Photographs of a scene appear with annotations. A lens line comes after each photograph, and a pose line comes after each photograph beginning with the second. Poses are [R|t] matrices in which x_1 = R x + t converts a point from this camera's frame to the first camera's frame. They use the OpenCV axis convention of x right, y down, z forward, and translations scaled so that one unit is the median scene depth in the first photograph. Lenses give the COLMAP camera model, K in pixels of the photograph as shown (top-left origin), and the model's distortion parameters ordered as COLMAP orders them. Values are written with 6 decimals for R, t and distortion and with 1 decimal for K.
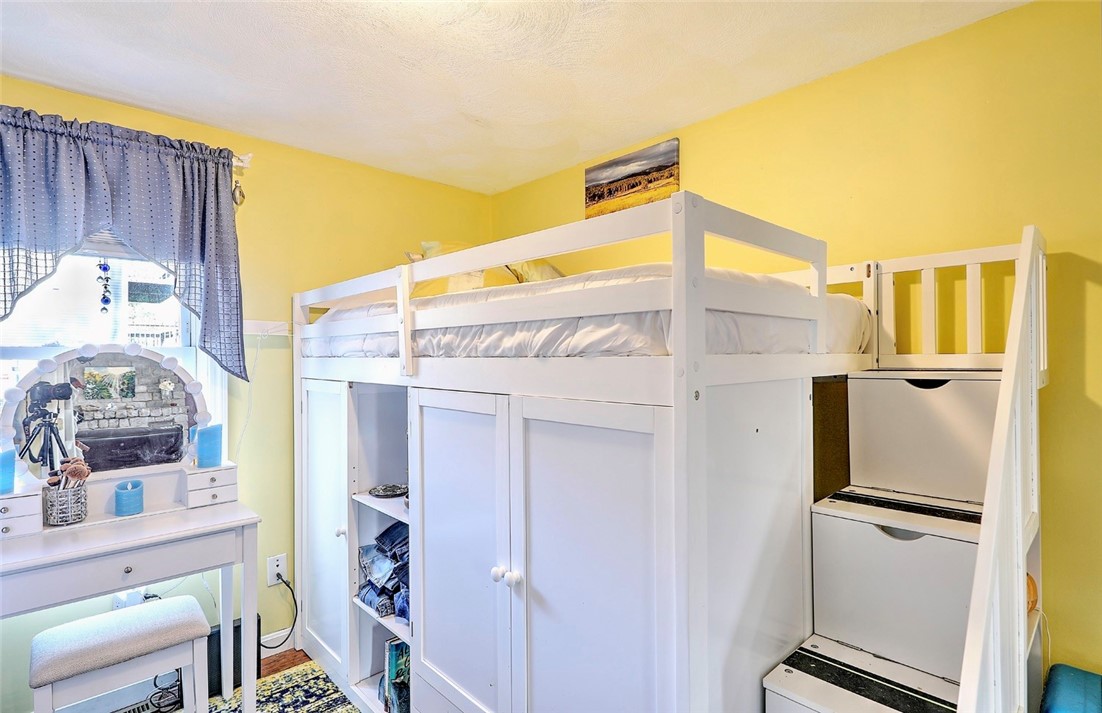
lens RADIAL K [[536.3, 0, 551.0], [0, 536.3, 357.7], [0, 0, 1]] dist [0.000686, -0.000393]
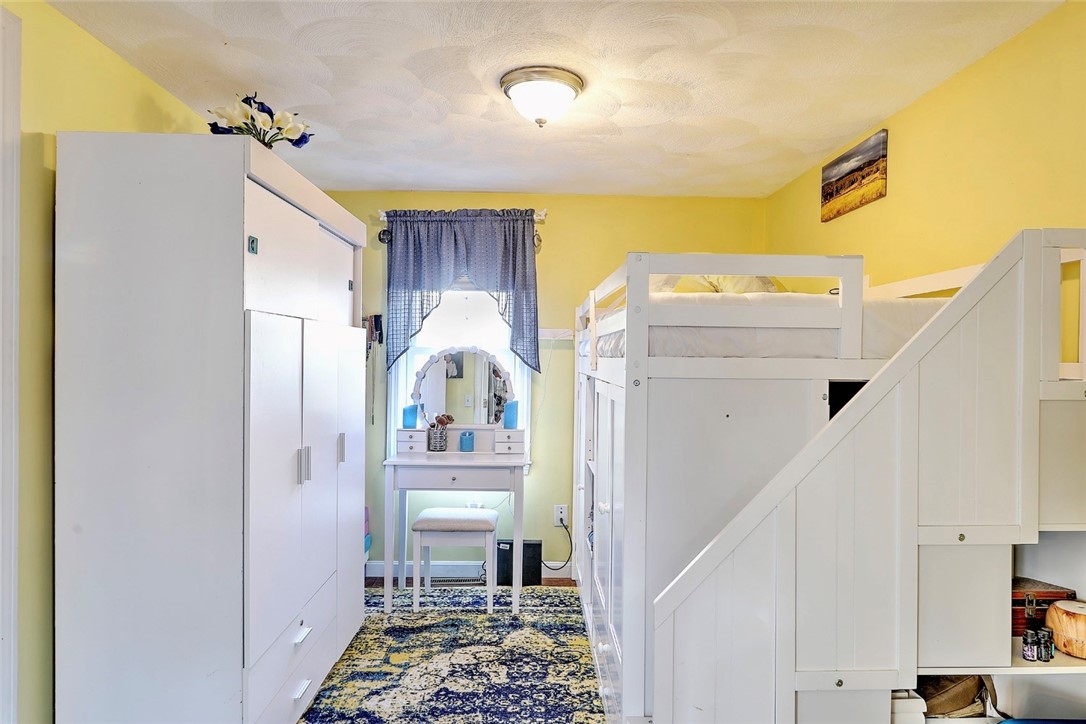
lens RADIAL K [[644.9, 0, 543.0], [0, 644.9, 362.0], [0, 0, 1]] dist [0.001253, 0.001741]
pose [[0.743997, 0.020903, -0.667856, 0.573882], [-0.019025, 0.999768, 0.010098, -0.001592], [0.667912, 0.005193, 0.744222, -0.248778]]
